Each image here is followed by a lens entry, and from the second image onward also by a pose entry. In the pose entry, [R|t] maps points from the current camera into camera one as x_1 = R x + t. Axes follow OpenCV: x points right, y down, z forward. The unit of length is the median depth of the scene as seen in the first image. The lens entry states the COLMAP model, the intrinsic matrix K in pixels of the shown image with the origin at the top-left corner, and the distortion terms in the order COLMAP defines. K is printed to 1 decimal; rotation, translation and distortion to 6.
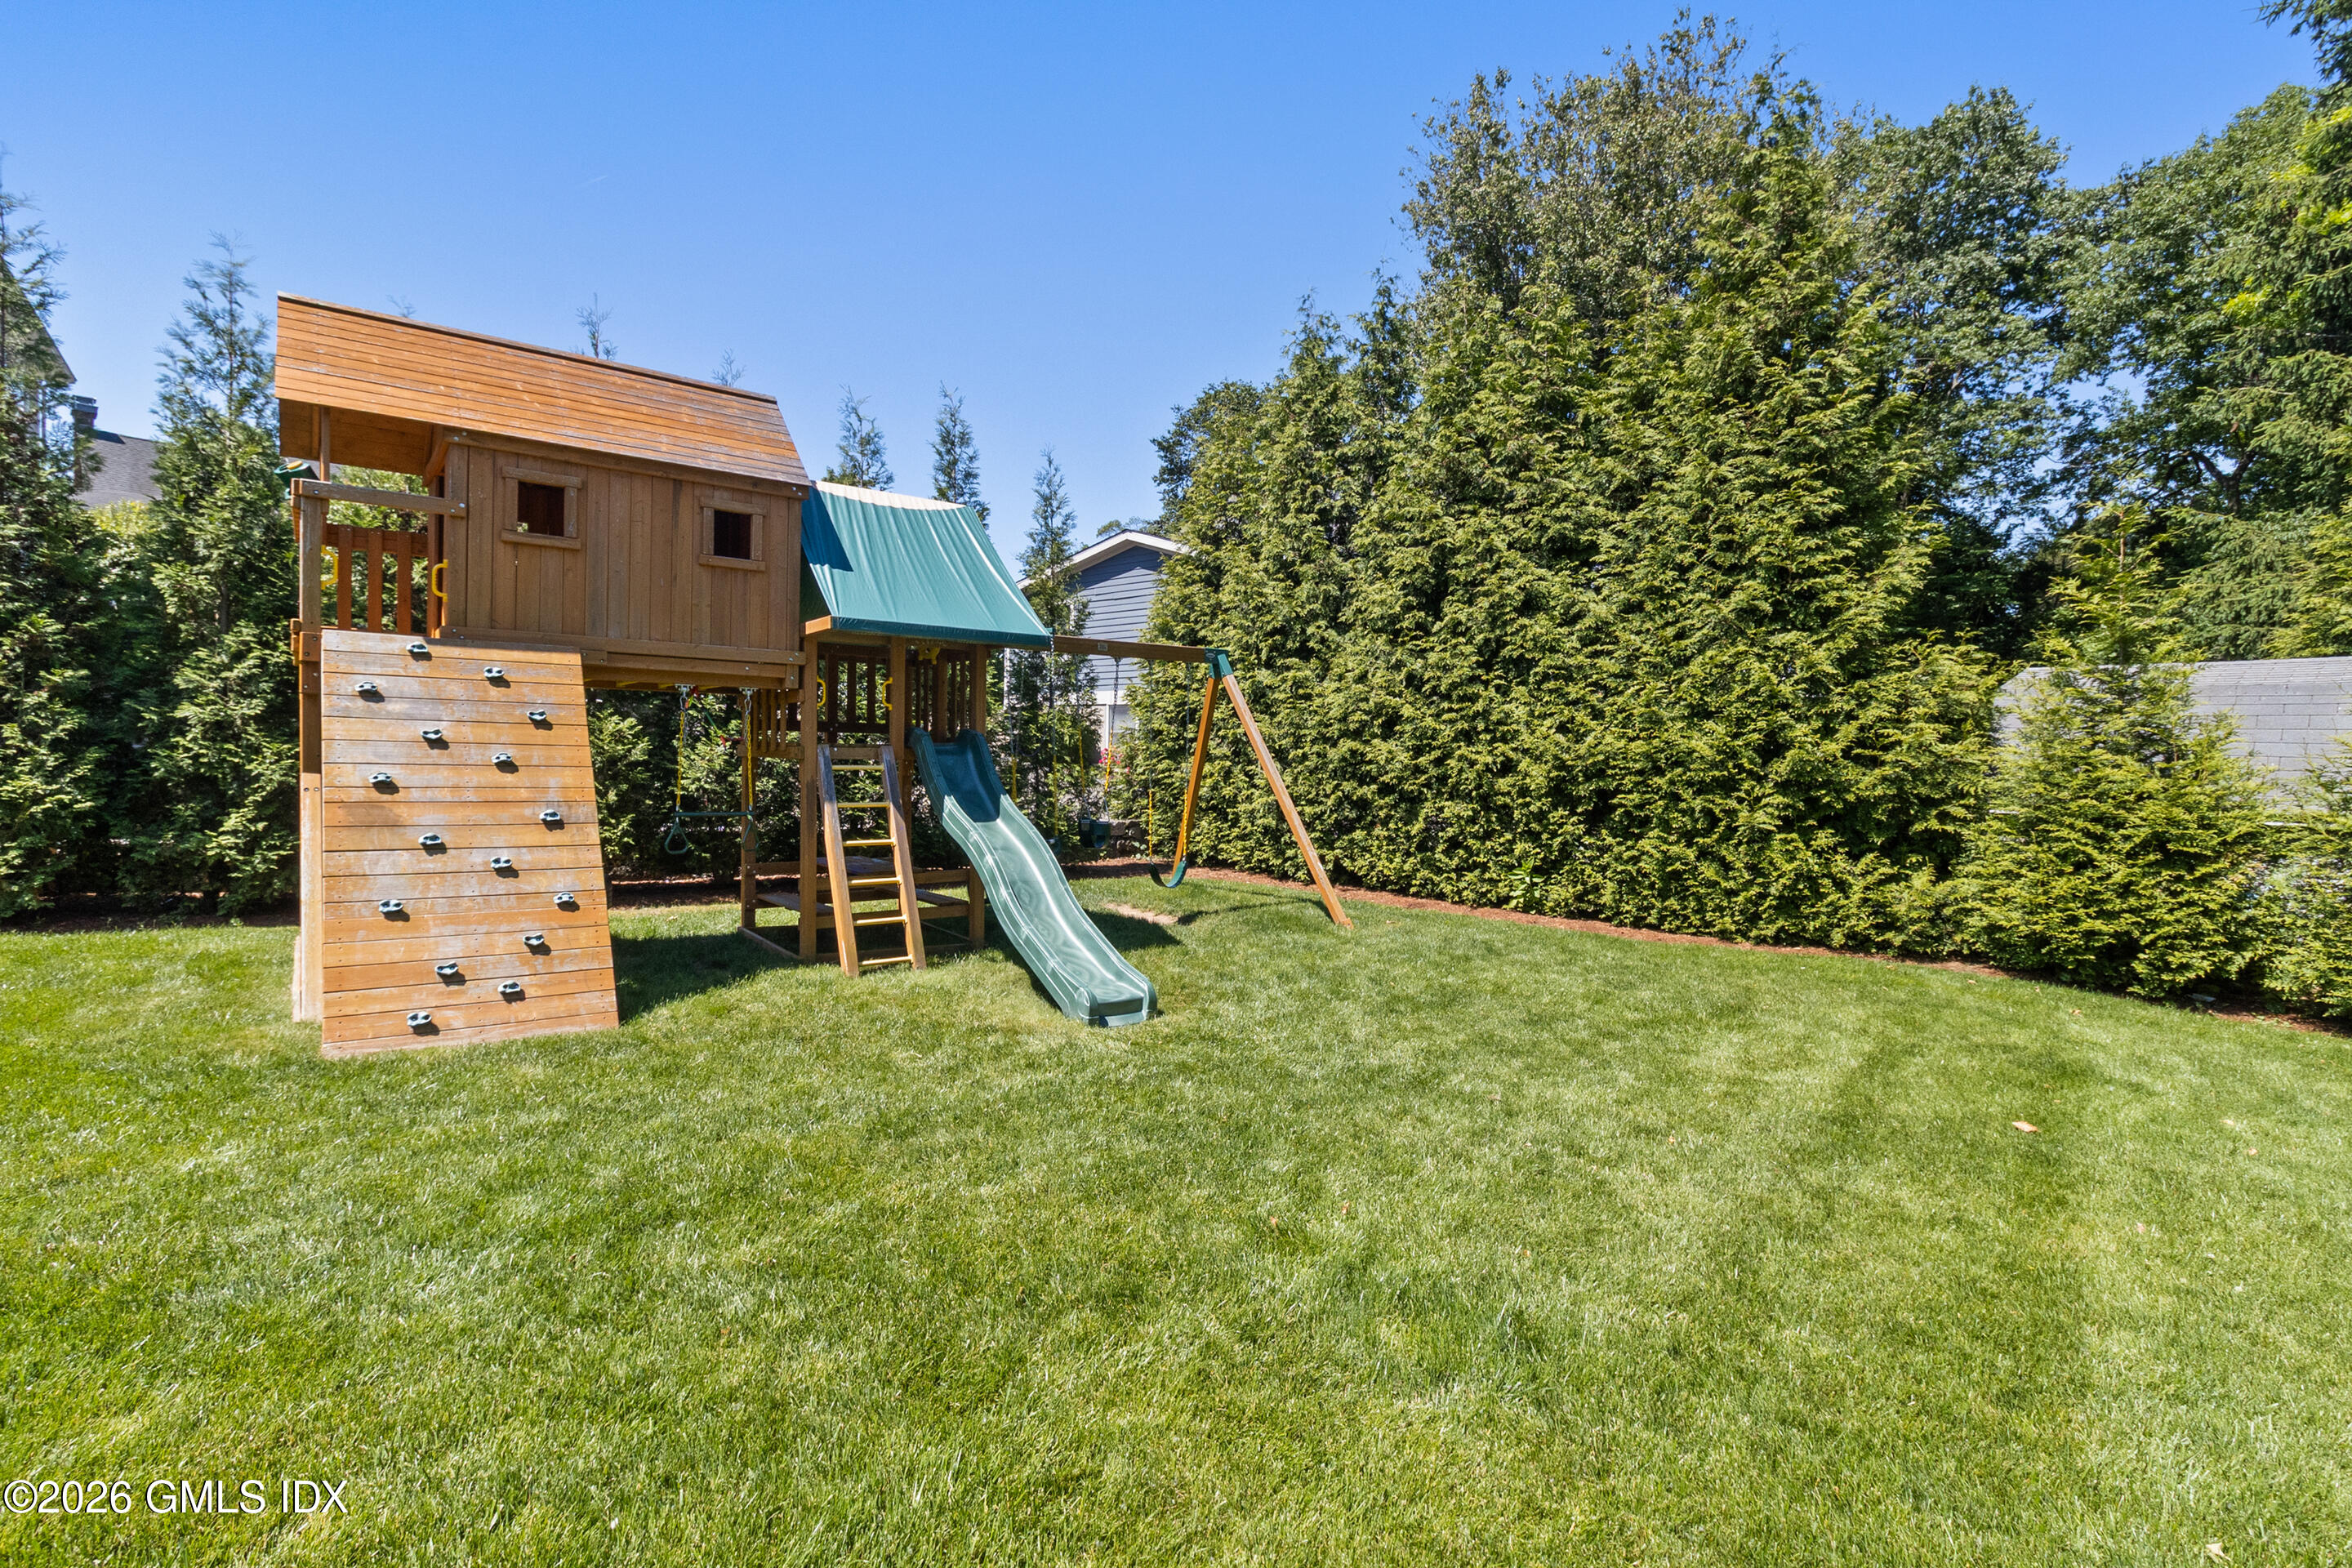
lens RADIAL K [[1101.1, 0, 1264.5], [0, 1101.1, 779.3], [0, 0, 1]] dist [0.002046, 0.000284]
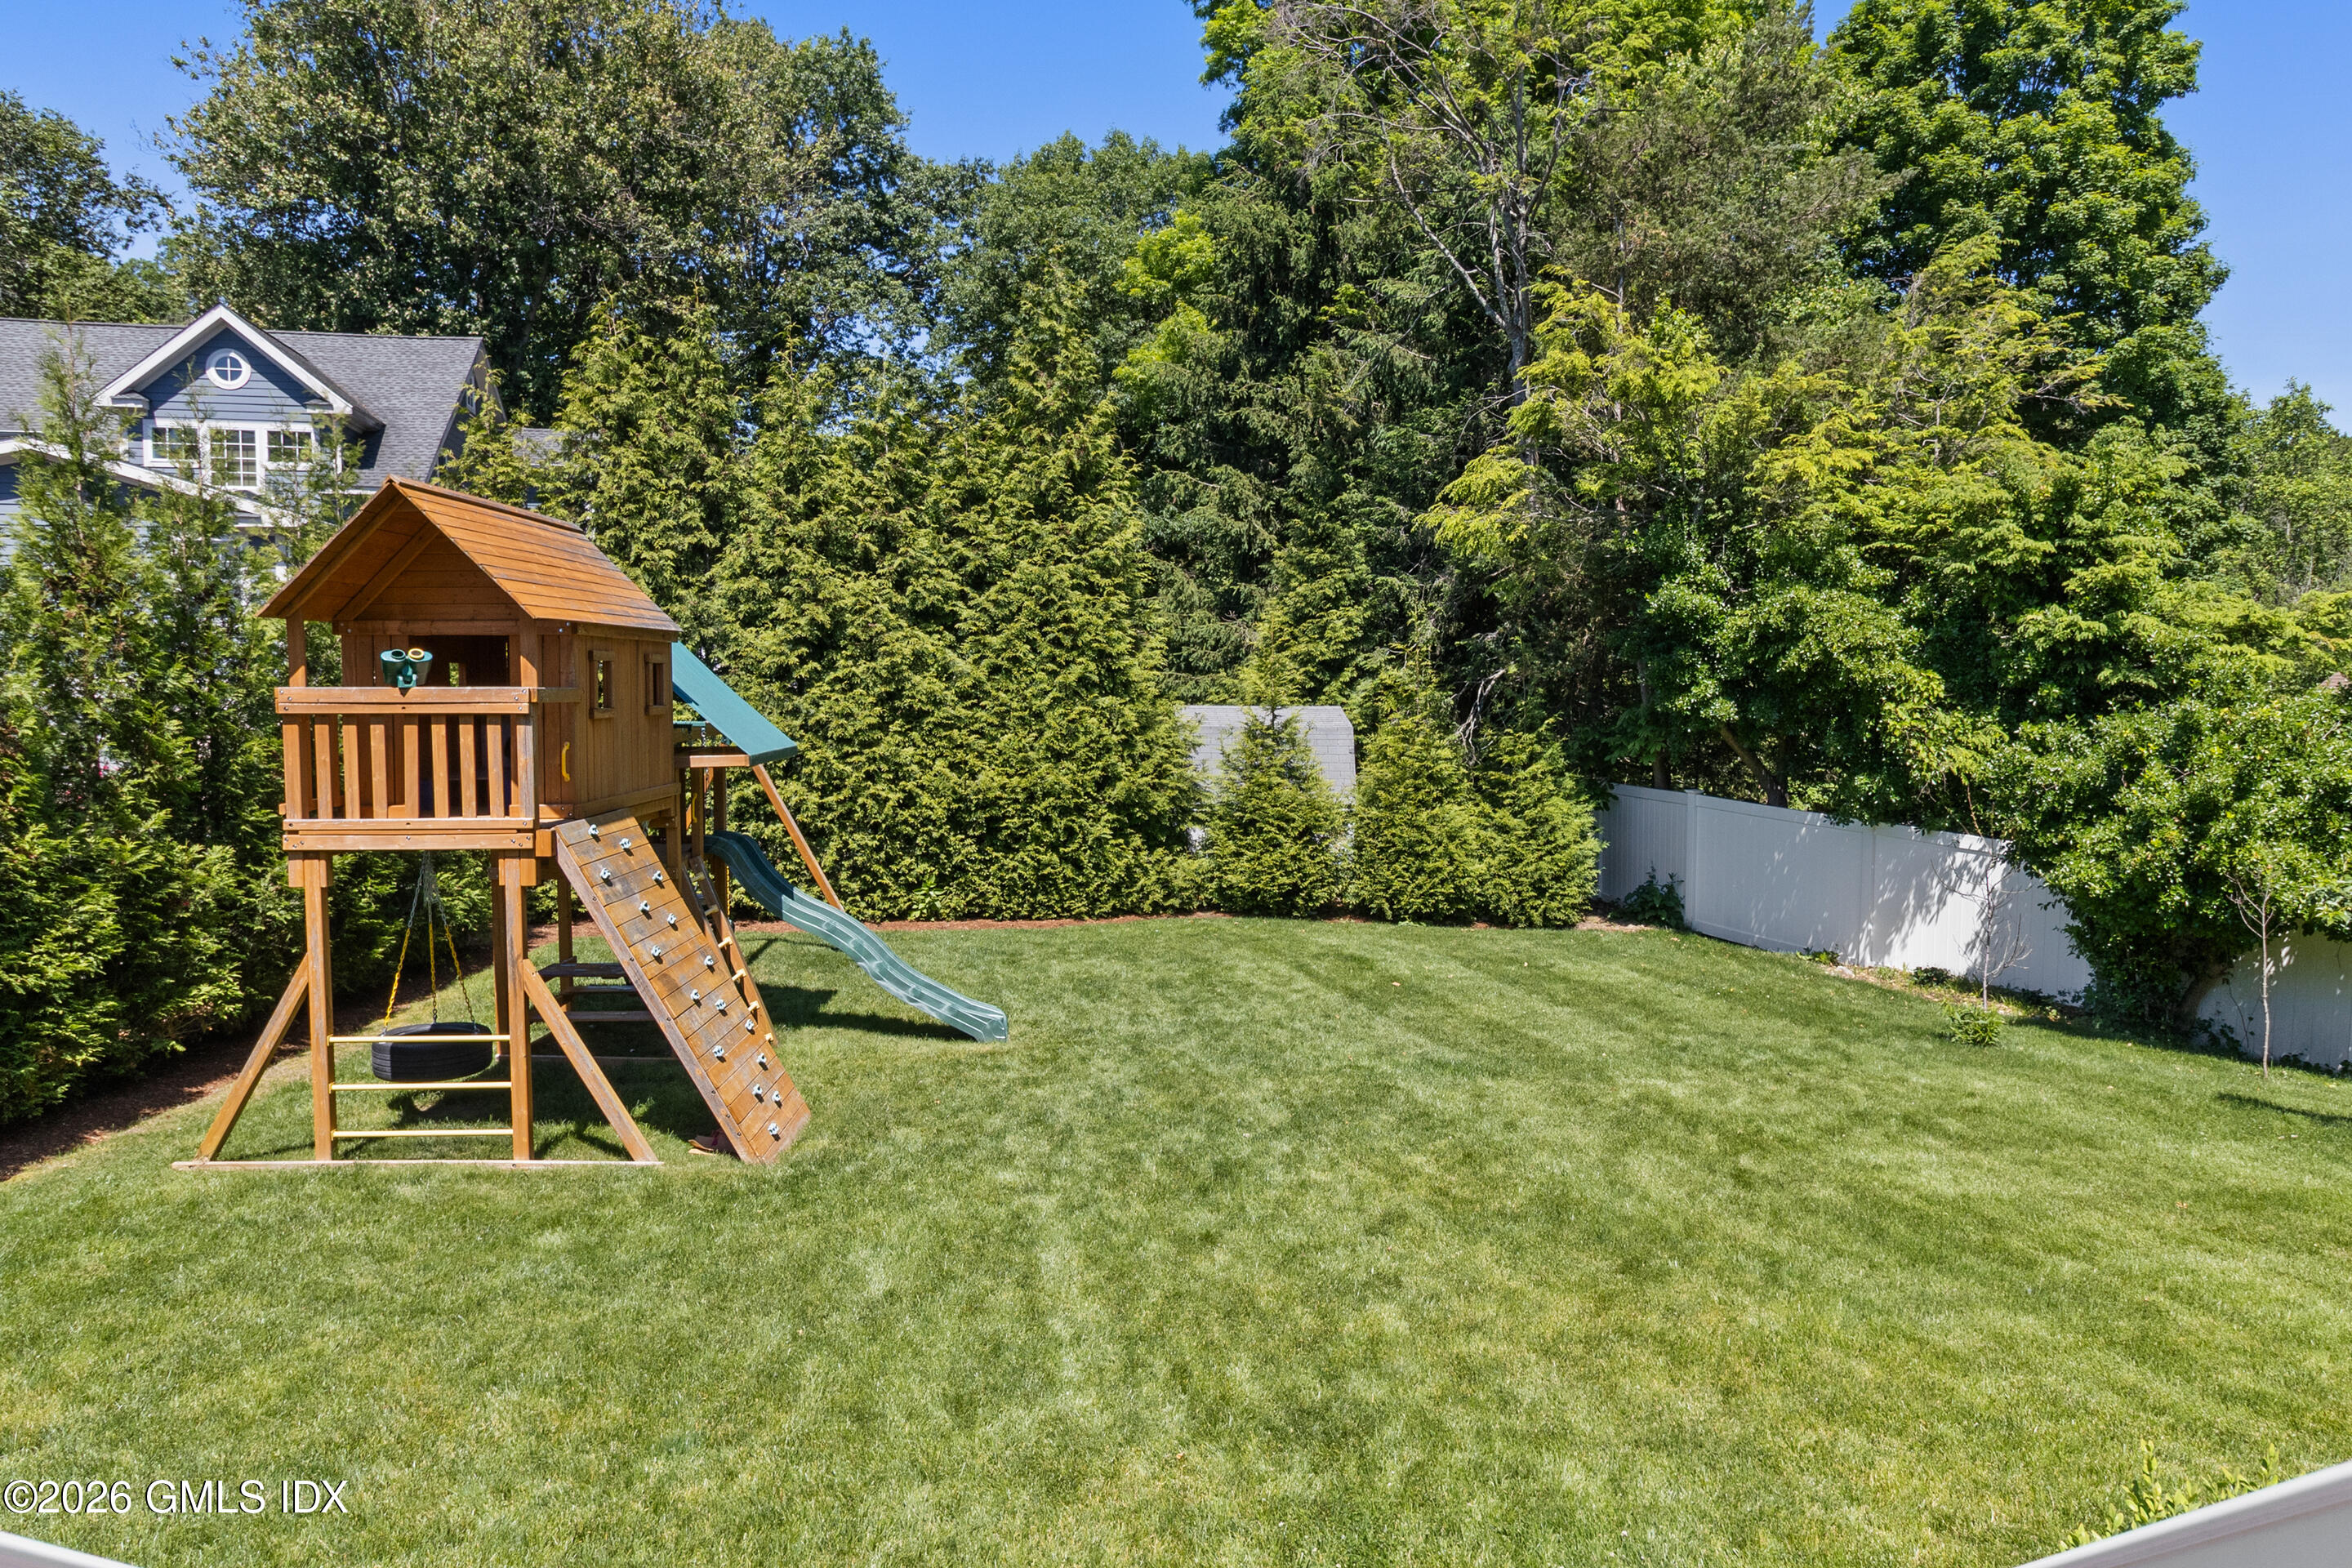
lens RADIAL K [[1482.2, 0, 1201.0], [0, 1482.2, 770.3], [0, 0, 1]] dist [0.004932, -0.002658]
pose [[0.589966, -0.063627, 0.804917, -0.927683], [0.016568, 0.997634, 0.066717, -0.154406], [-0.807258, -0.026025, 0.589625, -0.203887]]
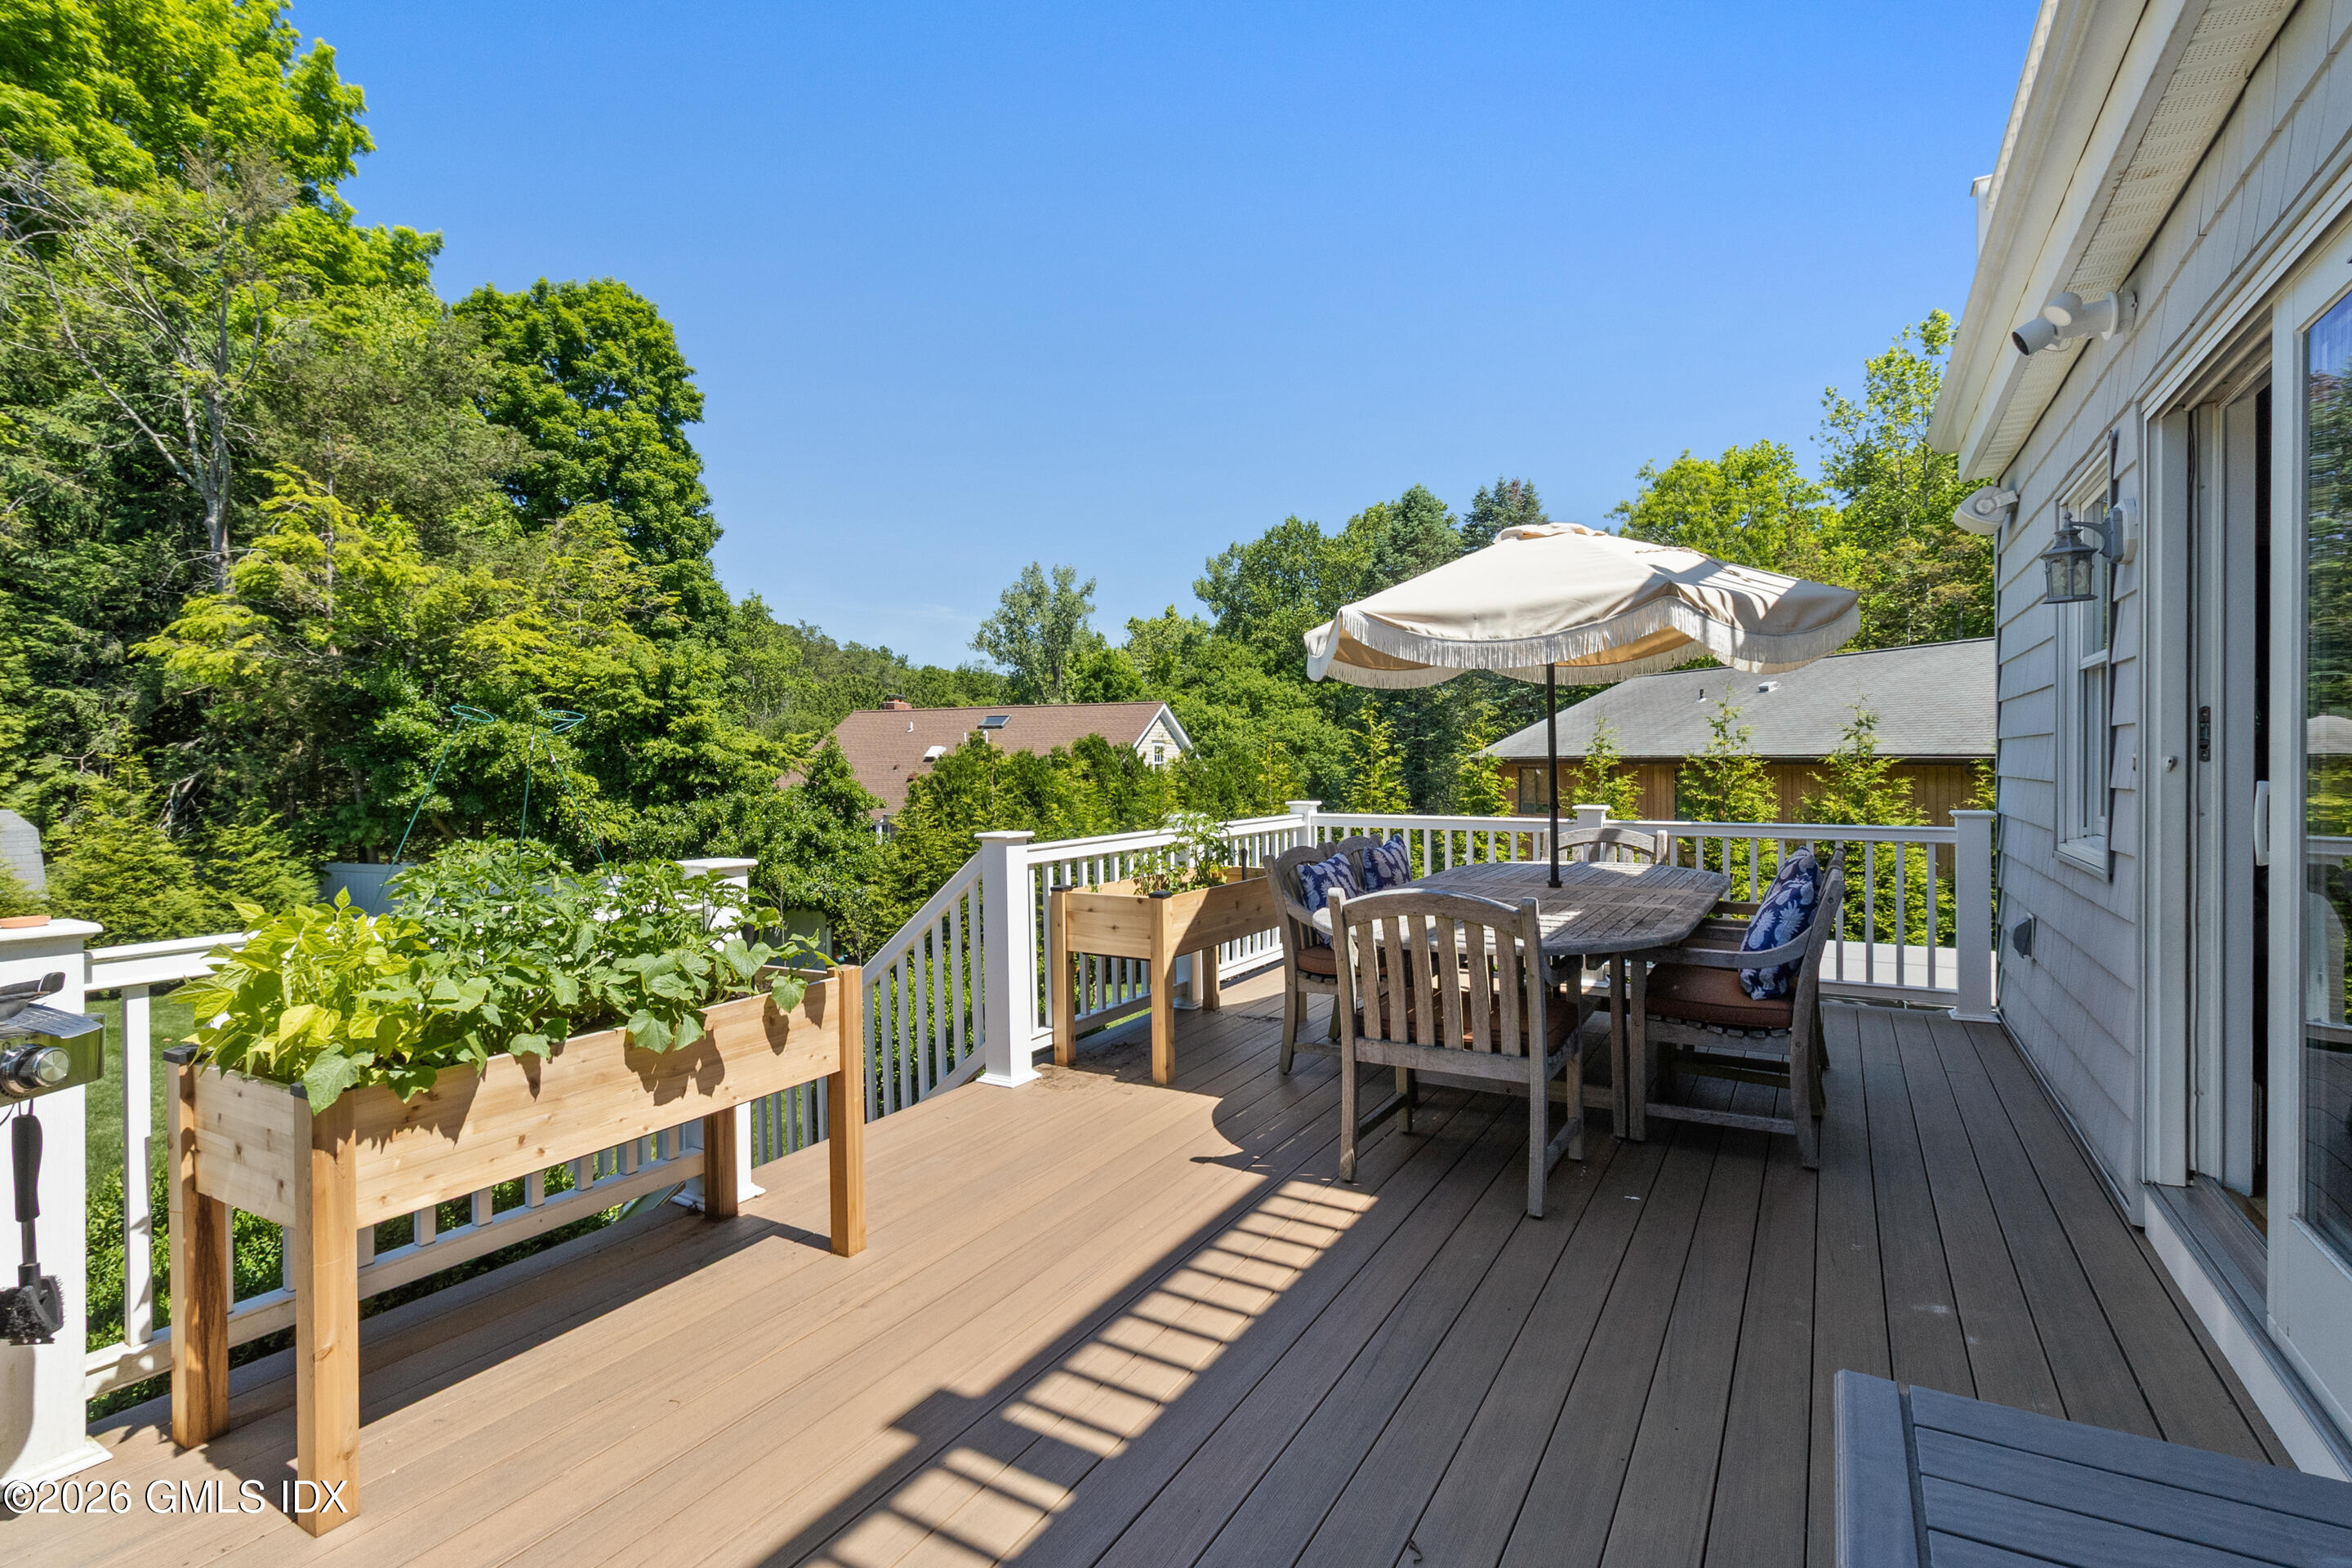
lens RADIAL K [[1071.0, 0, 1201.3], [0, 1071.0, 764.8], [0, 0, 1]] dist [0.006856, 0.000682]
pose [[-0.387828, -0.011759, 0.921657, -1.308394], [0.005202, 0.999875, 0.014947, -0.184432], [-0.921717, 0.010592, -0.387718, -0.145956]]
